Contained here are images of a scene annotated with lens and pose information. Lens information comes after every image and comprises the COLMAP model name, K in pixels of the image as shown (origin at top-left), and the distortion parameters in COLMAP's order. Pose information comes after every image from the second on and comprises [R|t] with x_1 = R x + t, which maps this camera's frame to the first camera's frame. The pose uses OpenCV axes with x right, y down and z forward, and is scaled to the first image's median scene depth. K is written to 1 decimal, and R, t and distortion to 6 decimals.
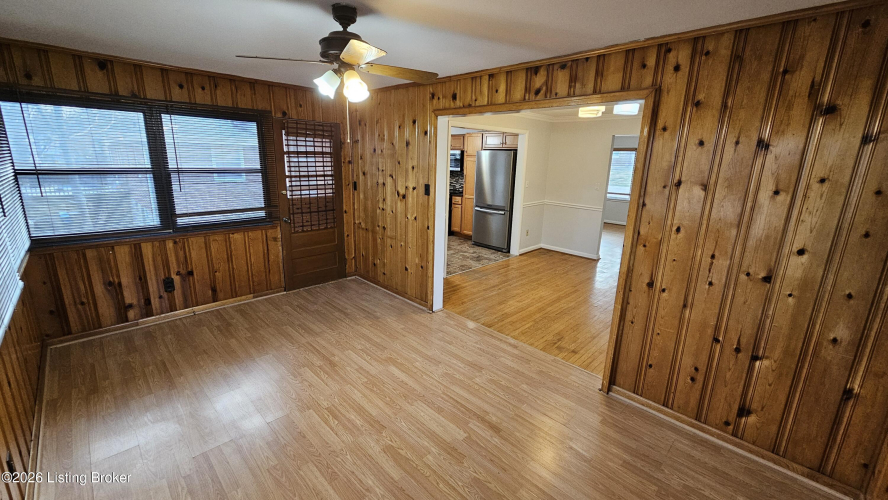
lens RADIAL K [[364.1, 0, 445.0], [0, 364.1, 244.5], [0, 0, 1]] dist [0.001204, 0.000309]
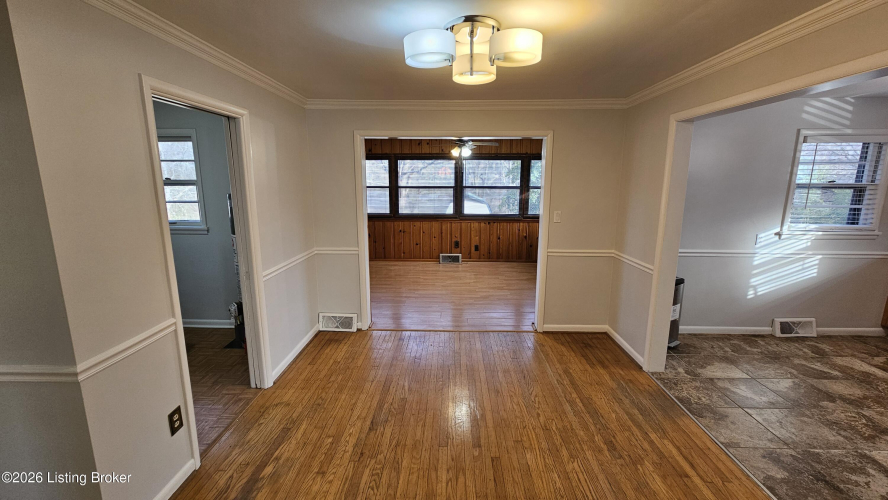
lens RADIAL K [[364.1, 0, 445.0], [0, 364.1, 244.5], [0, 0, 1]] dist [0.001204, 0.000309]
pose [[-0.727993, 0.091937, -0.679392, 0.932153], [-0.183547, 0.928657, 0.322345, -0.350575], [0.660557, 0.359365, -0.659182, 1.608753]]
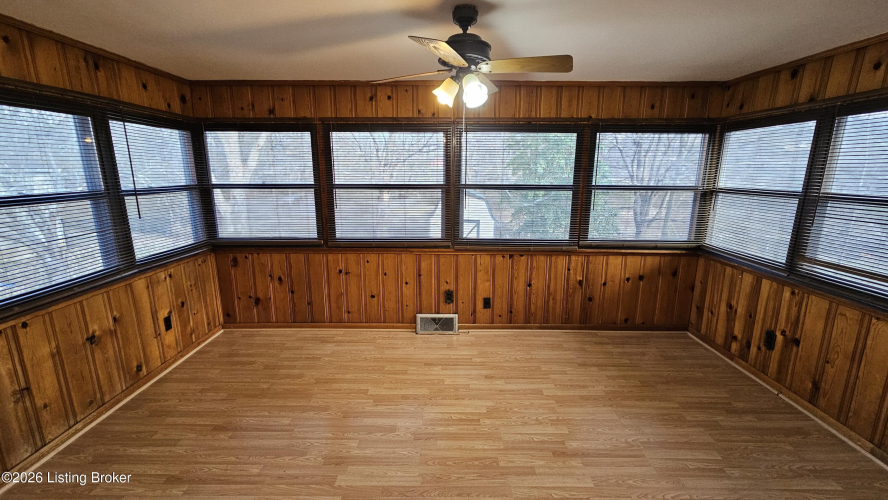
lens RADIAL K [[364.8, 0, 445.0], [0, 364.8, 247.7], [0, 0, 1]] dist [0.003421, 0.000453]
pose [[-0.712945, 0.115755, -0.691600, 0.255415], [-0.187713, 0.918780, 0.347285, -0.211338], [0.675628, 0.377418, -0.633311, 0.948333]]
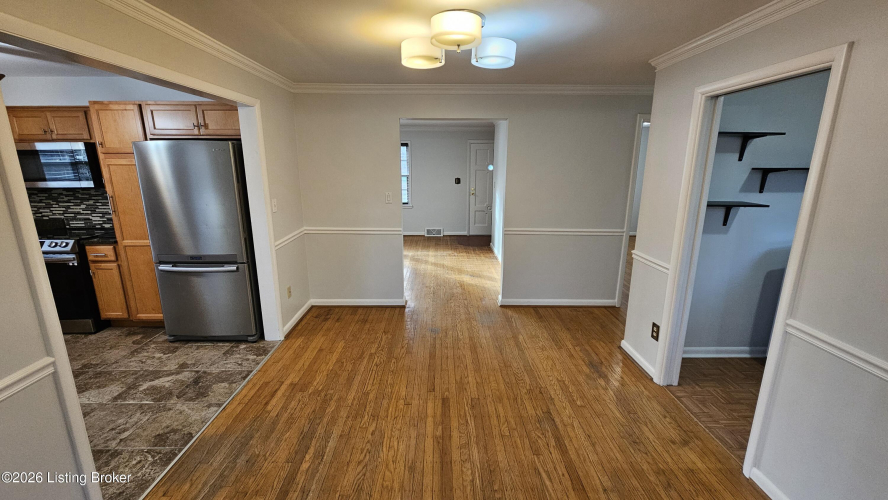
lens RADIAL K [[362.1, 0, 445.2], [0, 362.1, 243.8], [0, 0, 1]] dist [0.003614, 0.000189]
pose [[0.703229, -0.184053, 0.686727, 0.054171], [0.184252, 0.980089, 0.074000, -0.186012], [-0.686673, 0.074491, 0.723139, 0.809296]]
